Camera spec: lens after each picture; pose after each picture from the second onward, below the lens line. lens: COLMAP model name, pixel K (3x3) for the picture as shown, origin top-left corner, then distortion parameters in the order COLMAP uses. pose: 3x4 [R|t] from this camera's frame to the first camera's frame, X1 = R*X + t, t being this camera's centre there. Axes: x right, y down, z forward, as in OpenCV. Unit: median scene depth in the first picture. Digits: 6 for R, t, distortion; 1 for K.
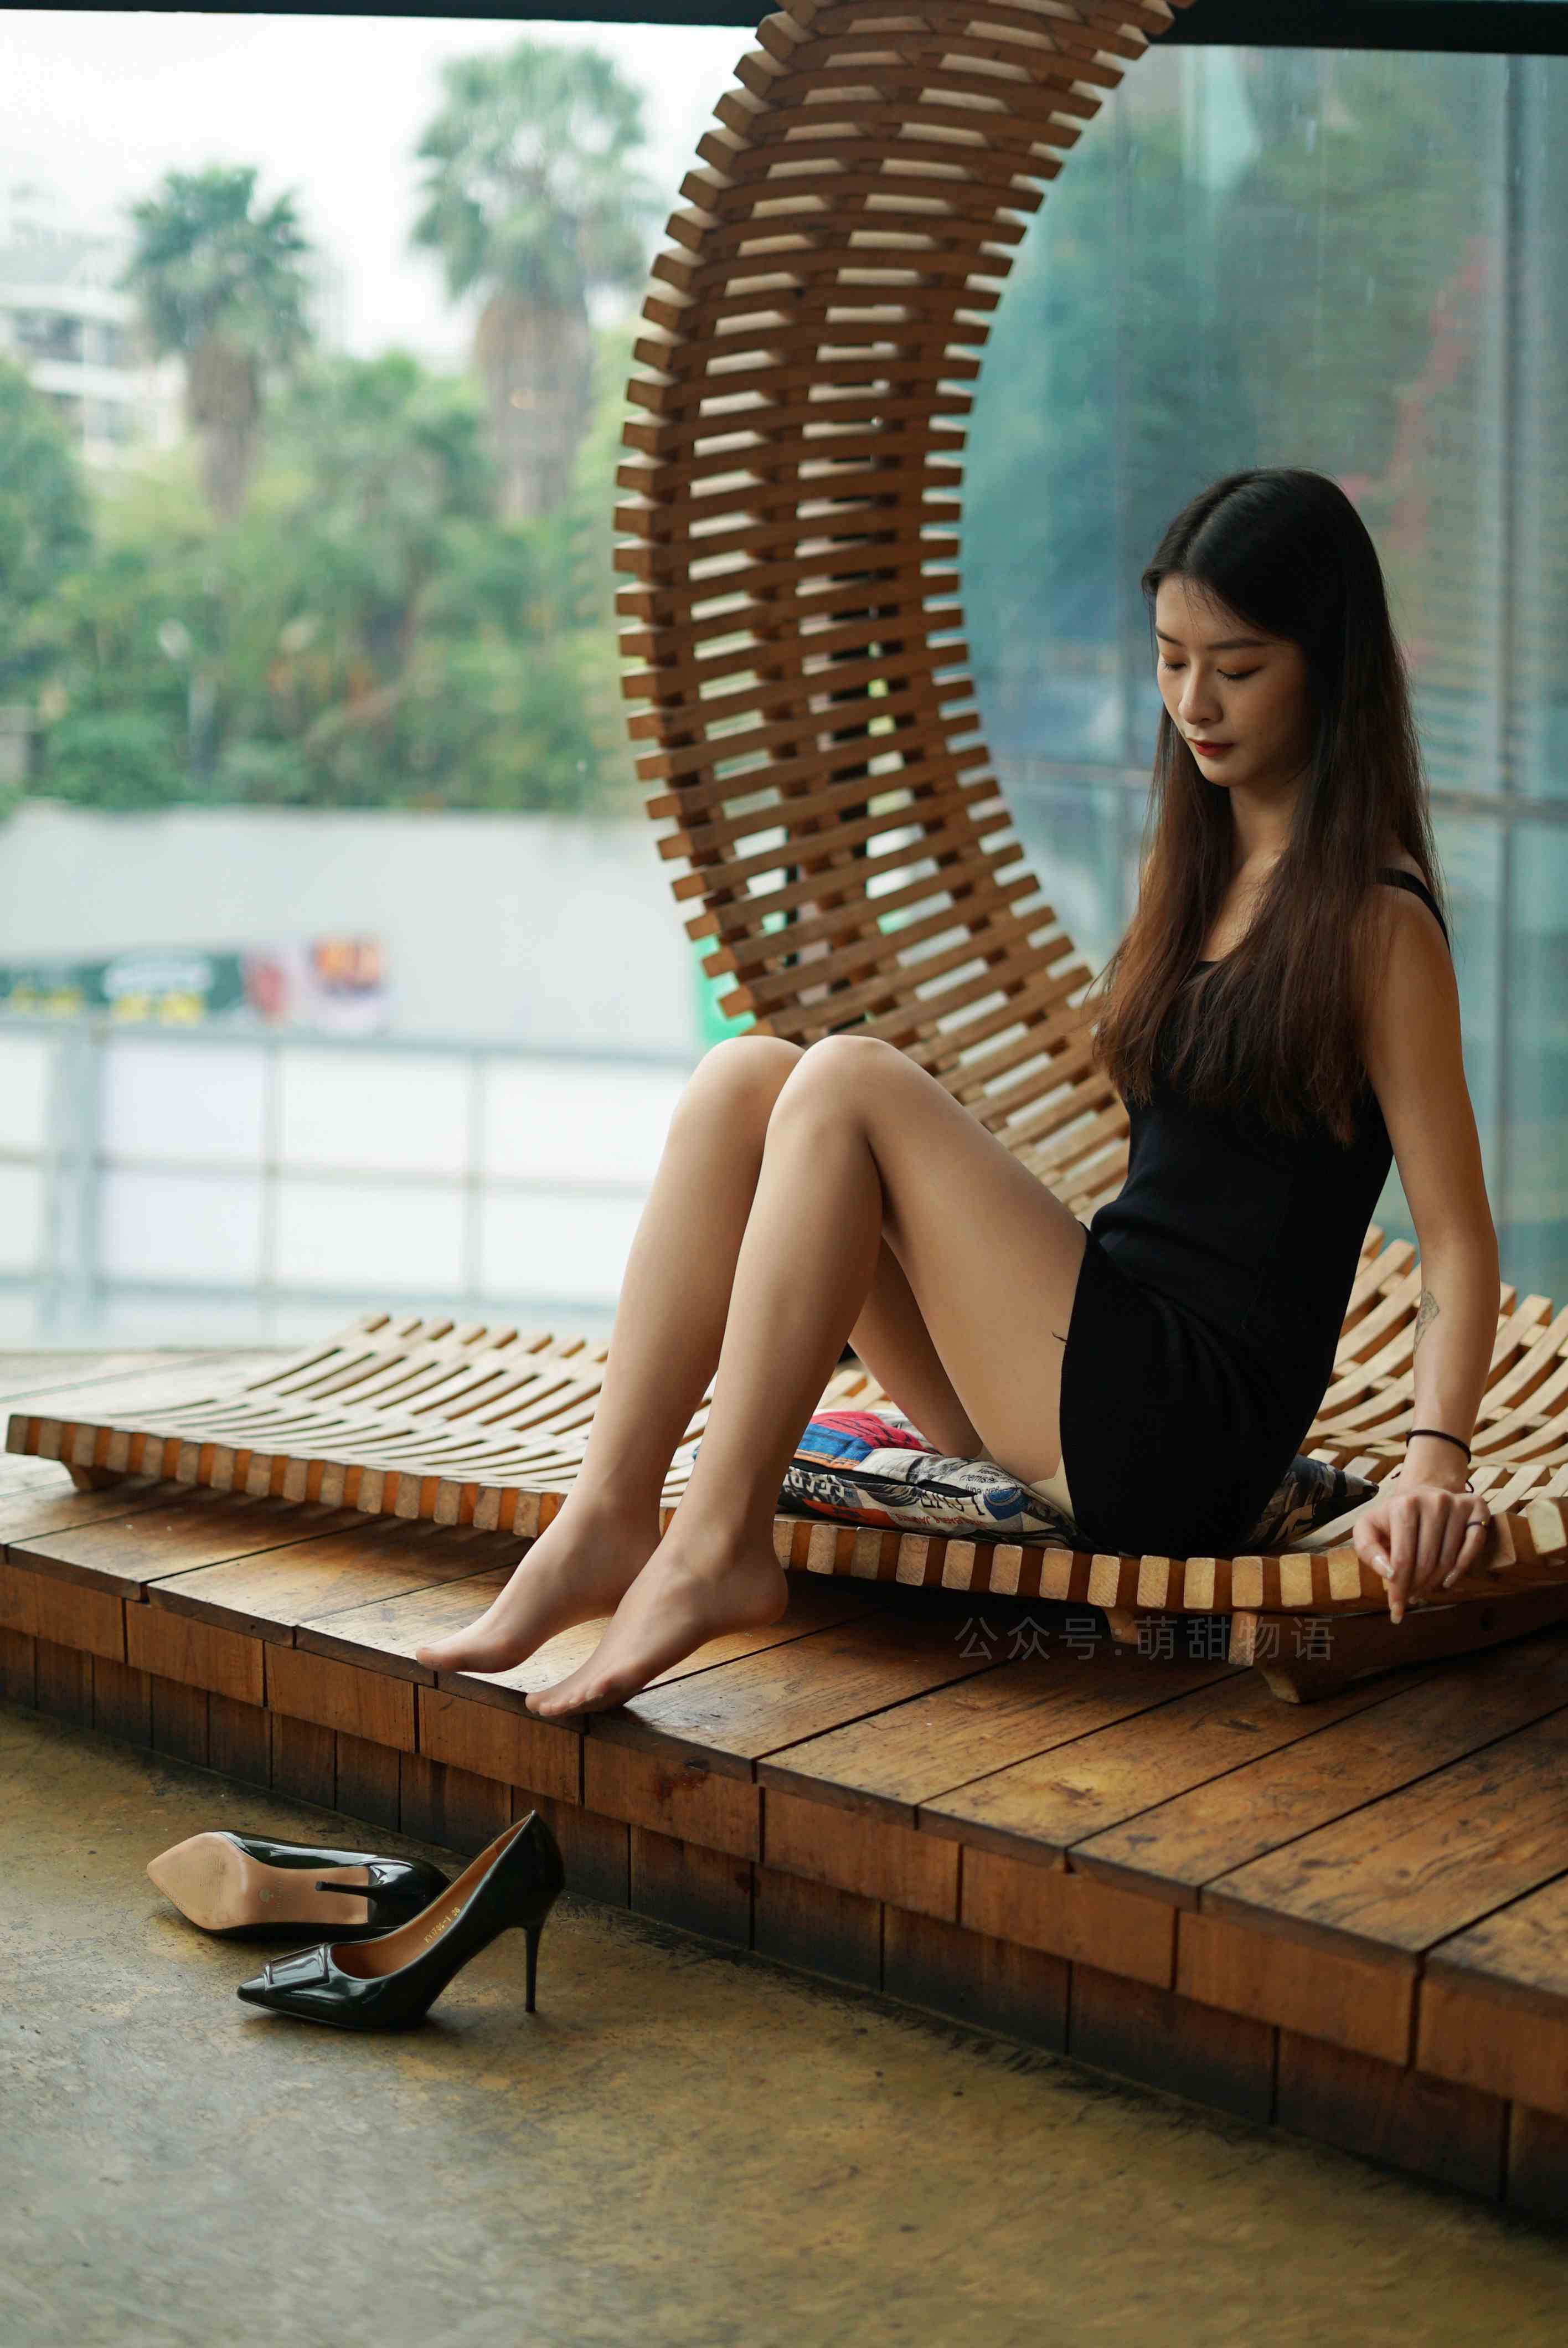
lens RADIAL K [[3445.3, 0, 774.9], [0, 3445.3, 1177.3], [0, 0, 1]] dist [-0.032414, 0.000000]
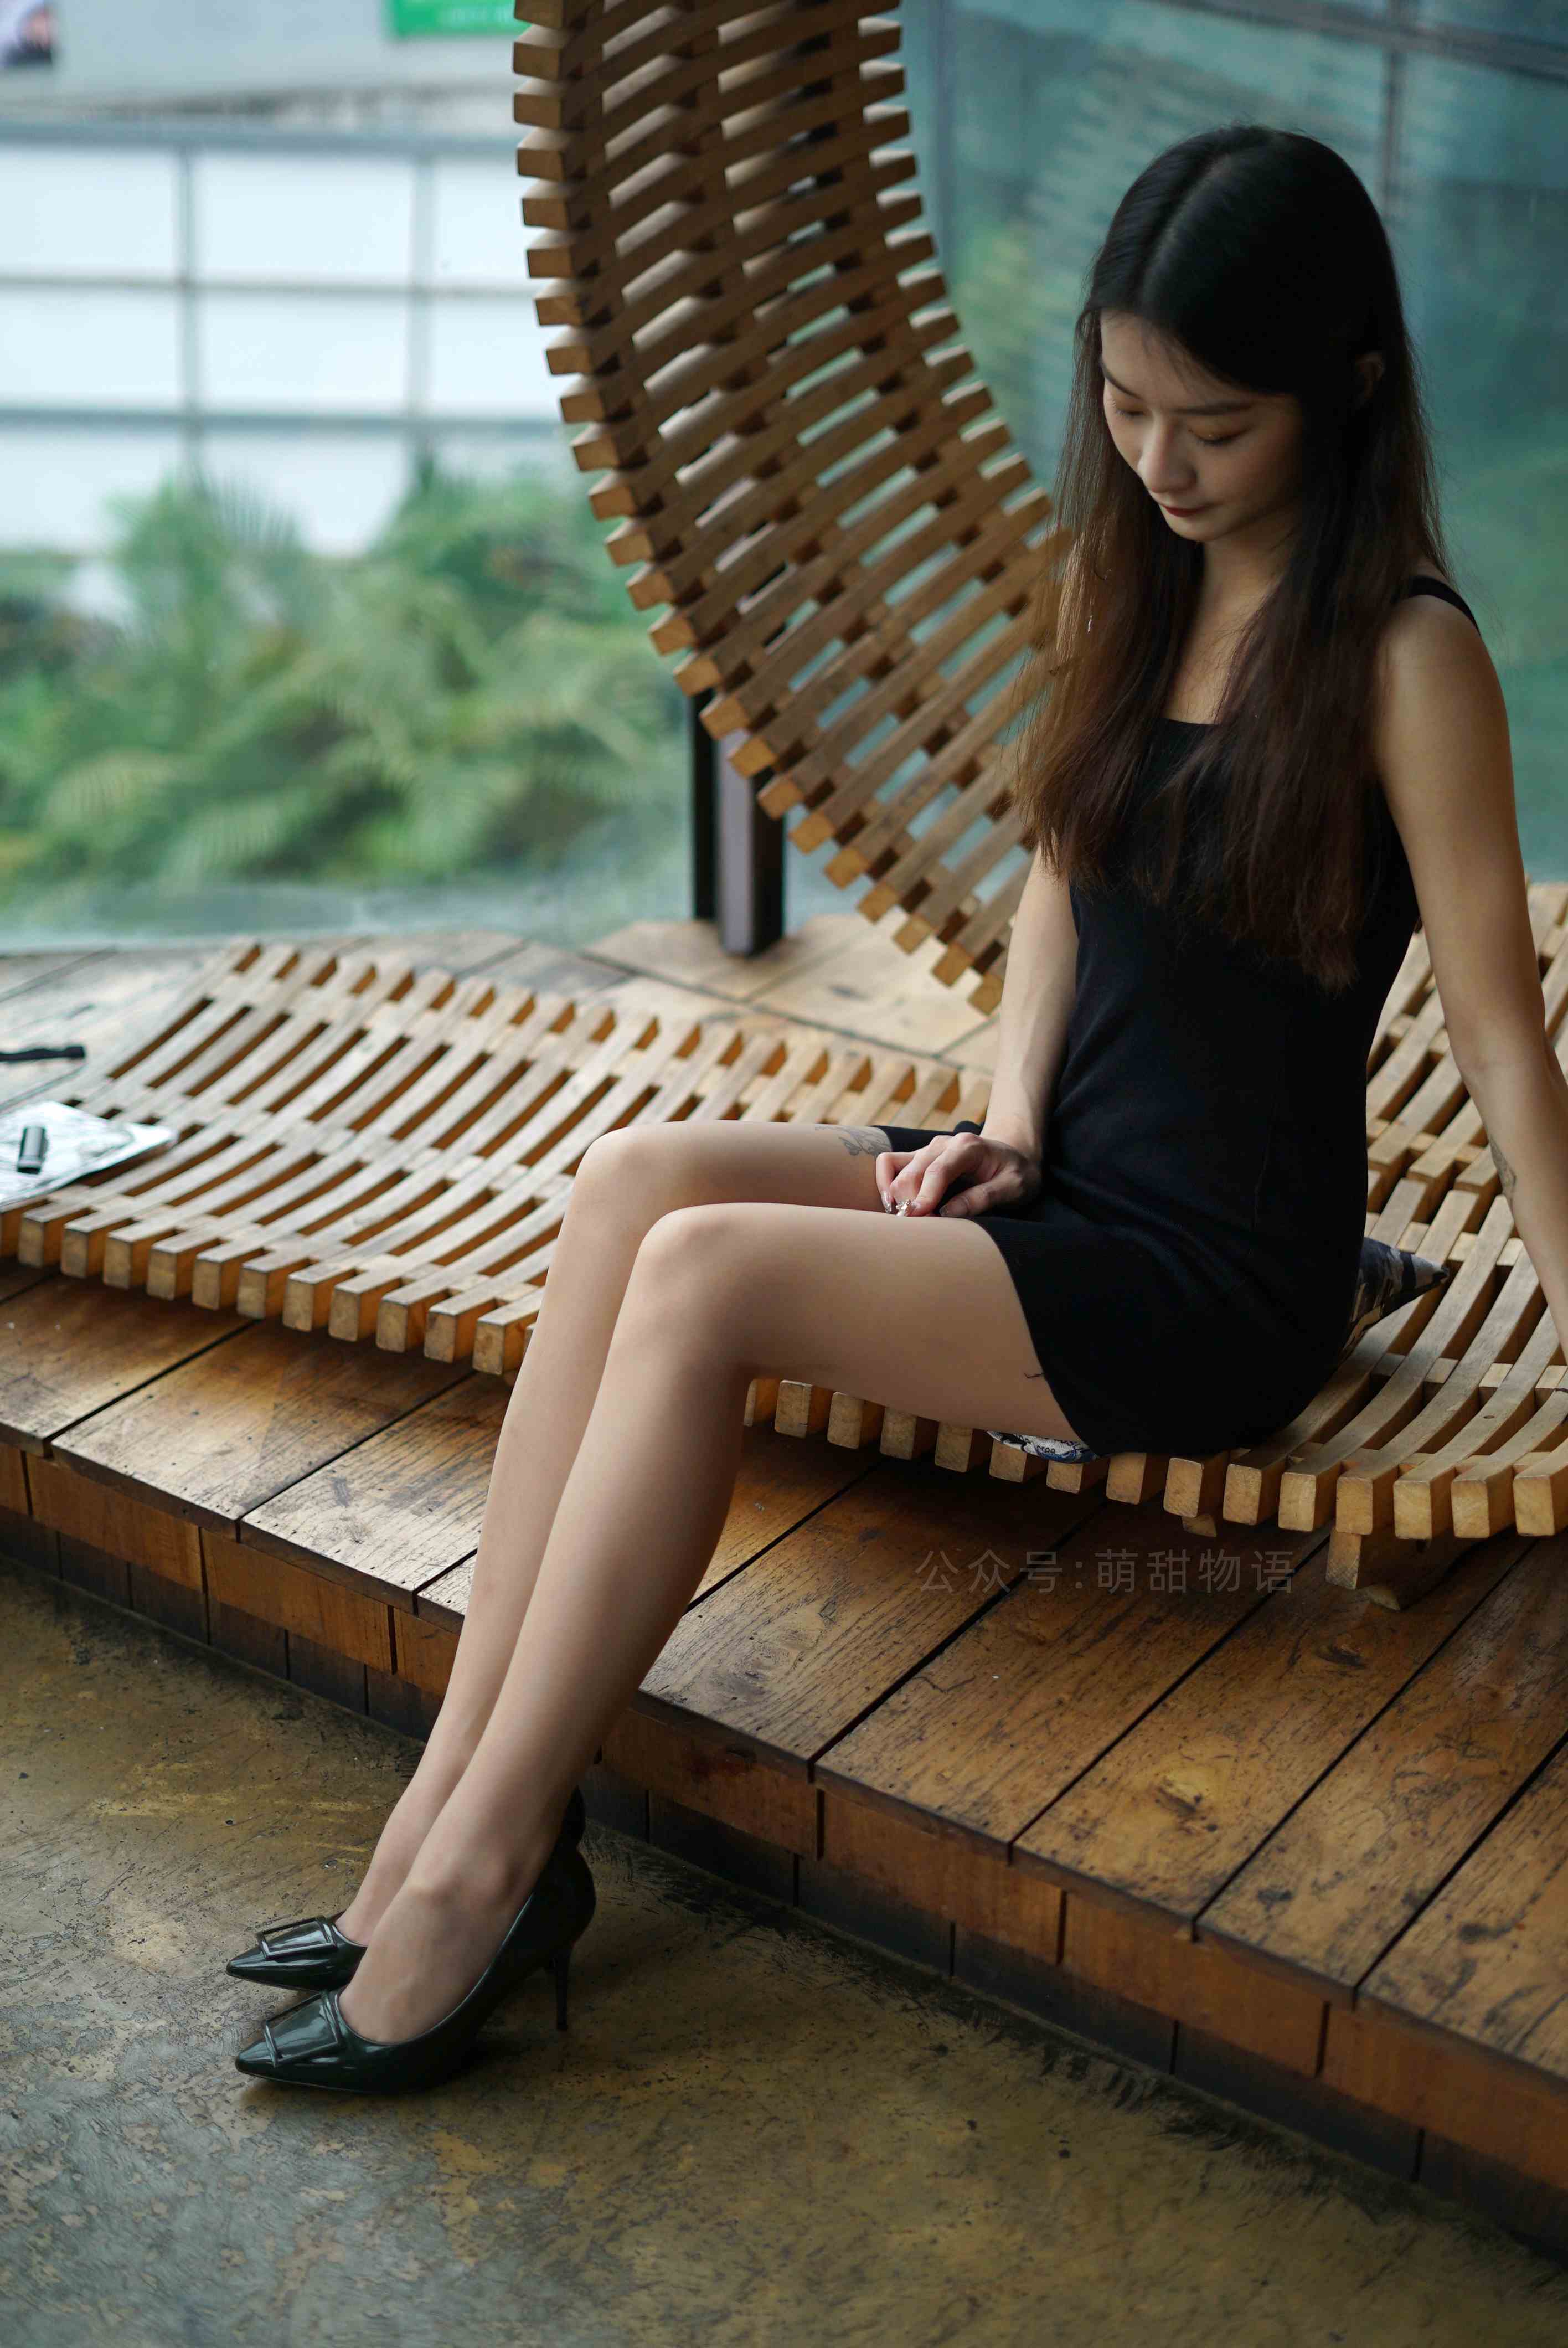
lens RADIAL K [[3445.3, 0, 776.0], [0, 3445.3, 1181.4], [0, 0, 1]] dist [-0.032414, 0.000000]
pose [[0.995977, -0.041000, 0.079674, -0.075833], [0.015693, 0.955247, 0.295392, -0.222402], [-0.088219, -0.292953, 0.952048, 0.202748]]
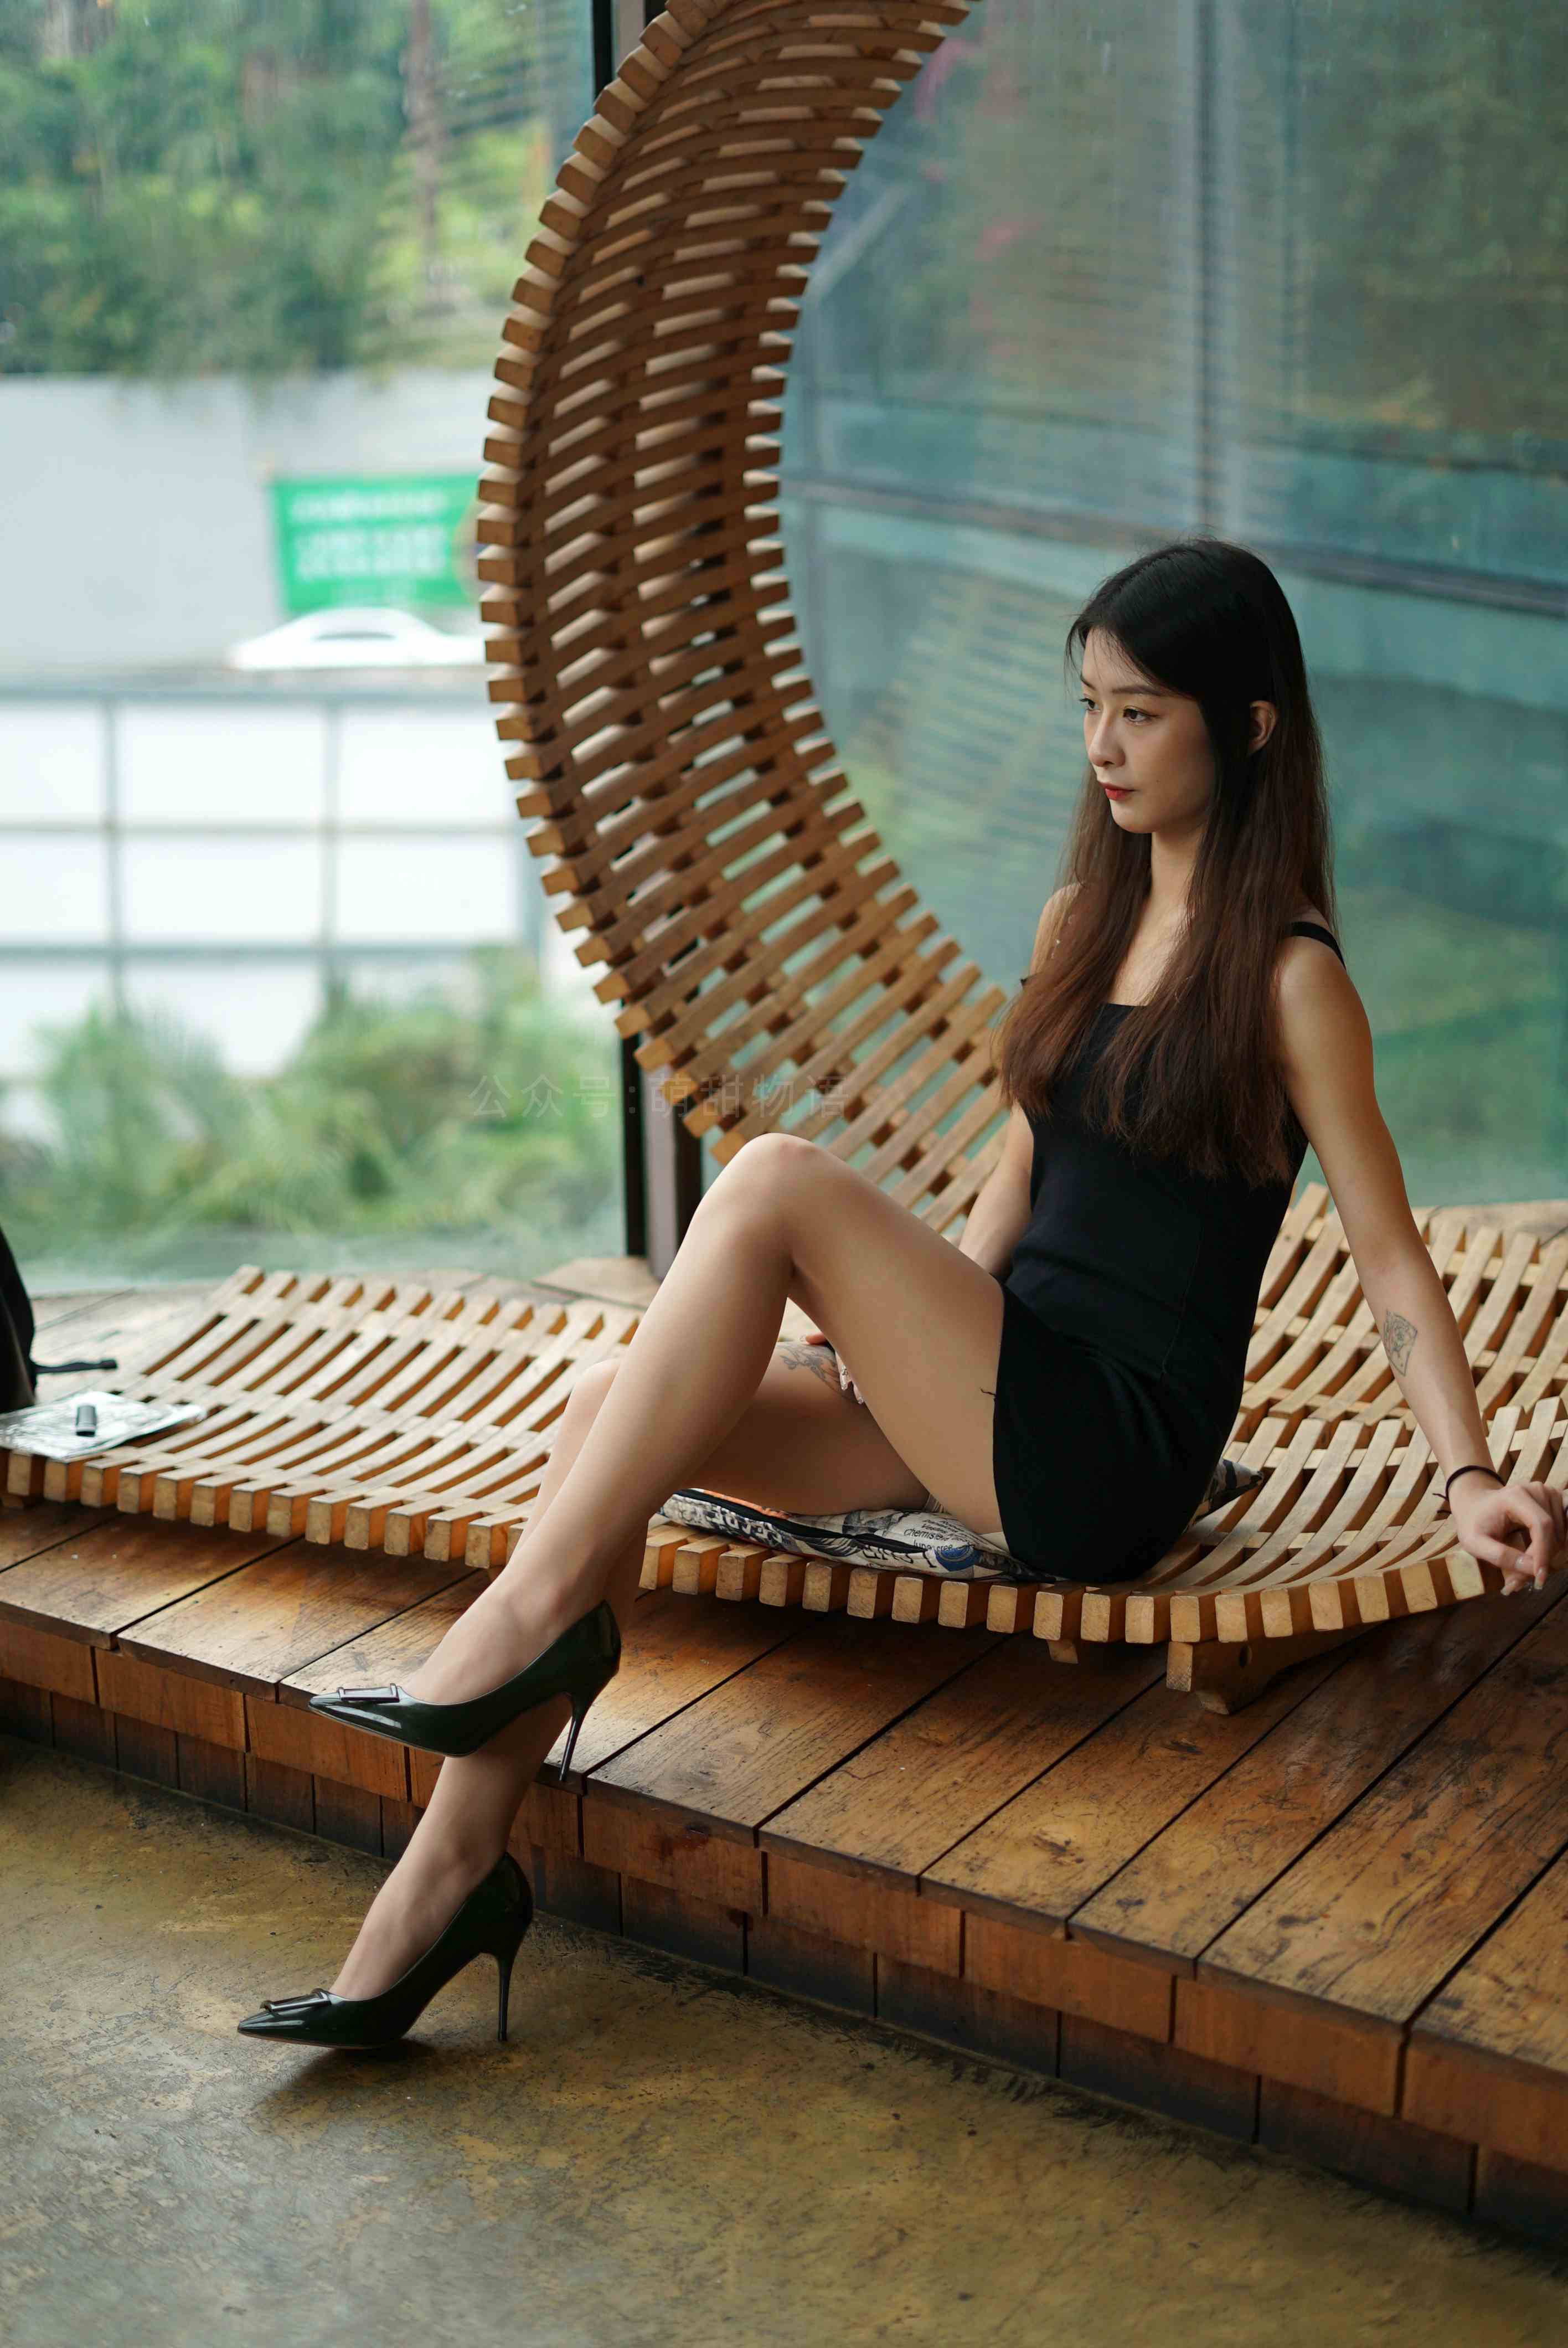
lens RADIAL K [[3445.3, 0, 770.8], [0, 3445.3, 1176.2], [0, 0, 1]] dist [-0.032414, 0.000000]
pose [[0.991771, -0.055052, 0.115585, -0.111233], [0.038528, 0.989315, 0.140613, -0.179618], [-0.122091, -0.135003, 0.983294, -0.037685]]
